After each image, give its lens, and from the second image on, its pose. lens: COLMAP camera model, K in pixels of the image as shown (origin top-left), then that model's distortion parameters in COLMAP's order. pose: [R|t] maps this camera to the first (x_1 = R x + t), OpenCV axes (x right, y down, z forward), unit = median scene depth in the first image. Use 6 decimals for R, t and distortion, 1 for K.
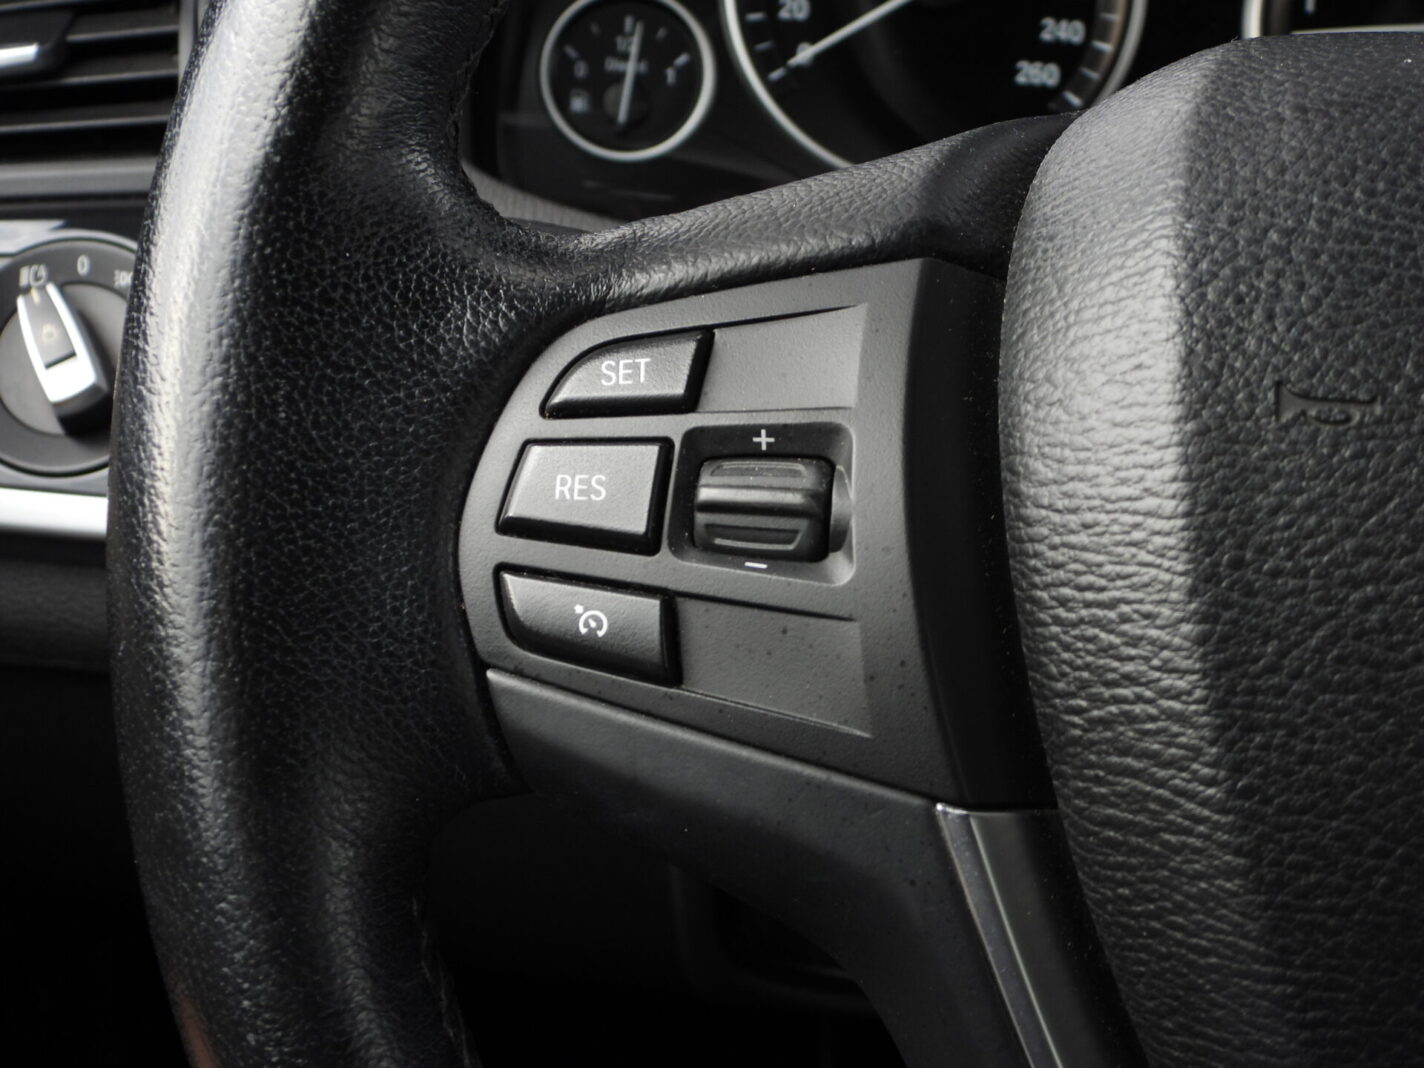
lens RADIAL K [[1985.1, 0, 712.0], [0, 1985.1, 534.0], [0, 0, 1]] dist [-0.019254, 0.006080]
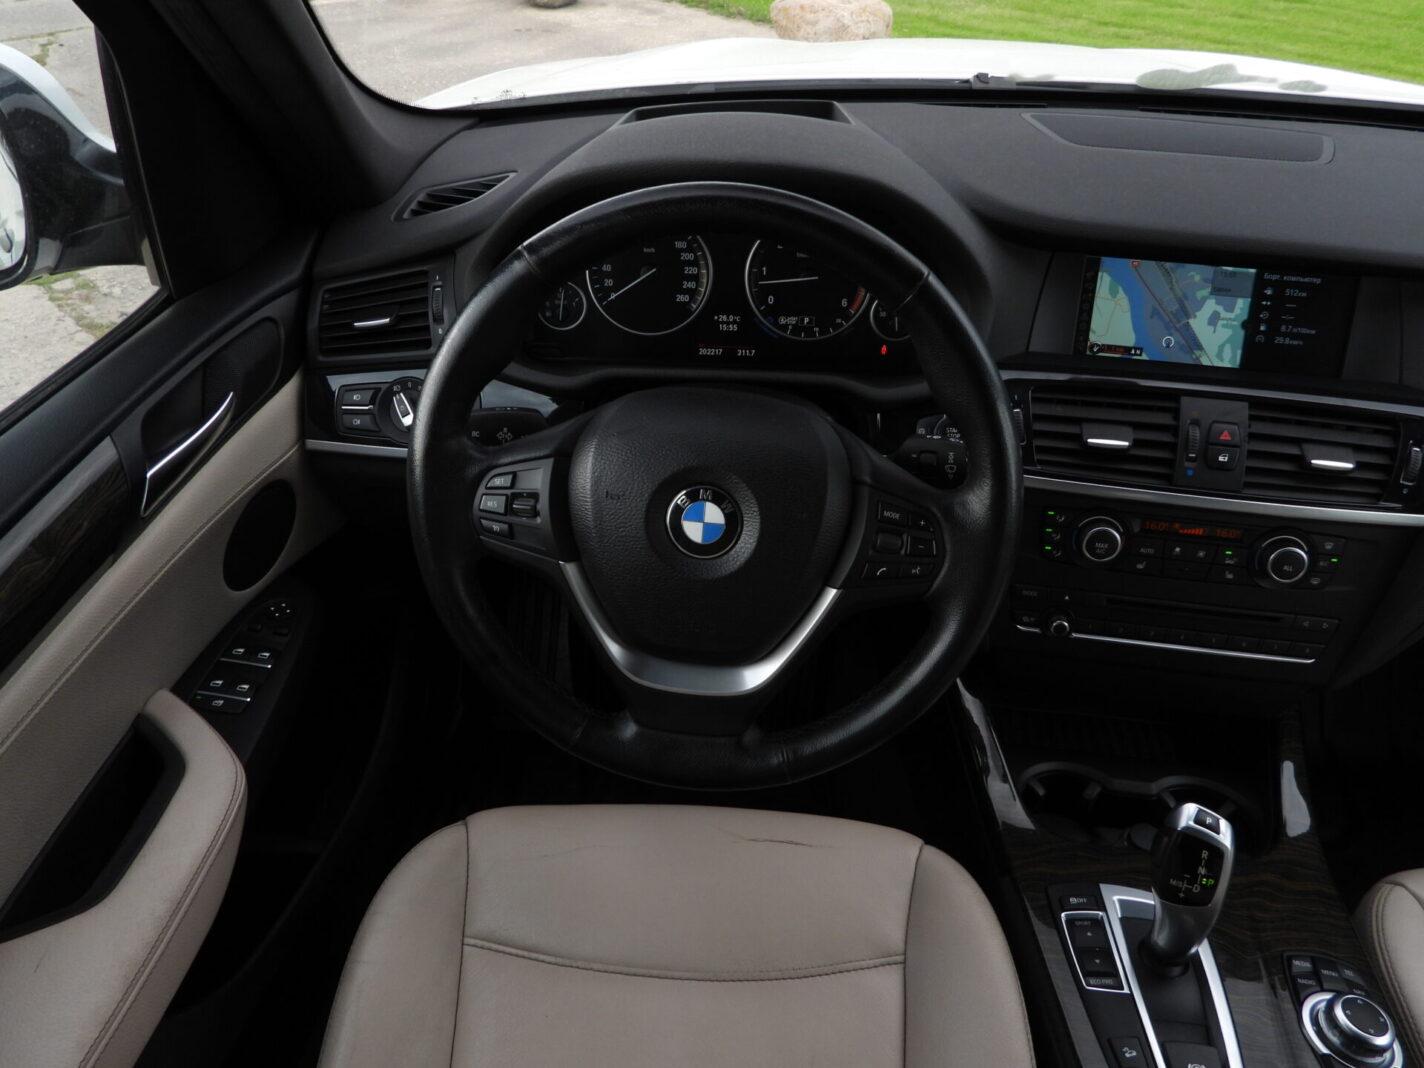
lens RADIAL K [[981.3, 0, 712.0], [0, 981.3, 534.0], [0, 0, 1]] dist [-0.024004, -0.001593]
pose [[0.997214, -0.017606, -0.072492, 0.703019], [0.036332, 0.963337, 0.265822, -0.615698], [0.065154, -0.267715, 0.961293, -1.504668]]
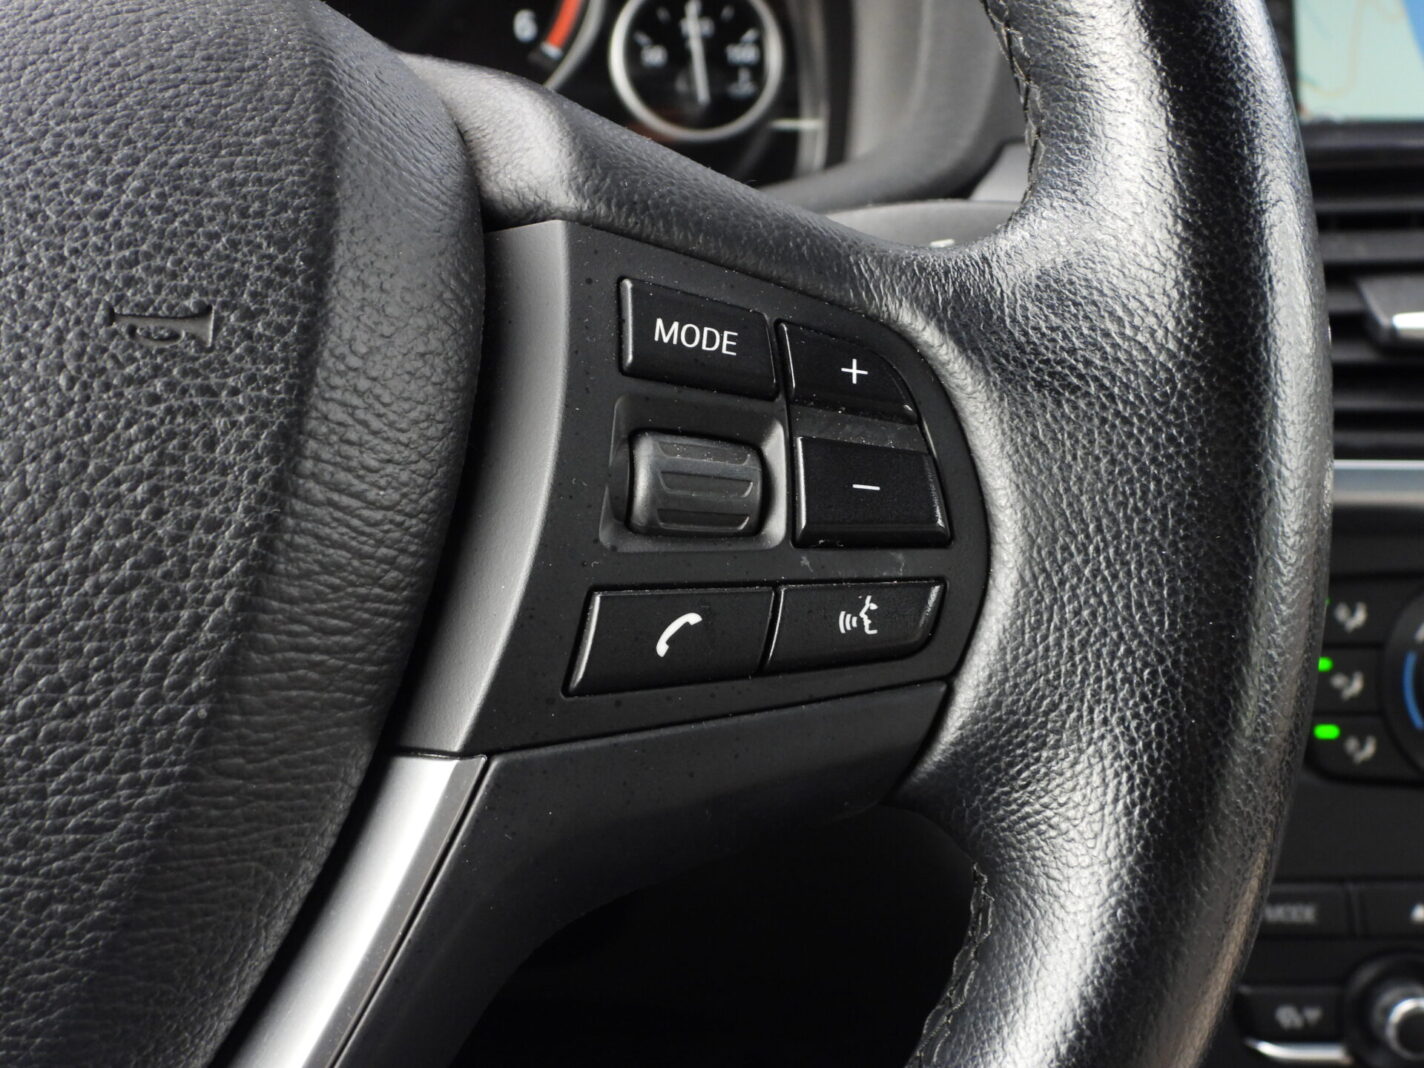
lens RADIAL K [[1985.1, 0, 712.0], [0, 1985.1, 534.0], [0, 0, 1]] dist [-0.019254, 0.006080]
pose [[0.989917, -0.113082, 0.085305, 0.892459], [0.113212, 0.993565, 0.003325, 0.104146], [-0.085132, 0.006366, 0.996349, -0.043925]]
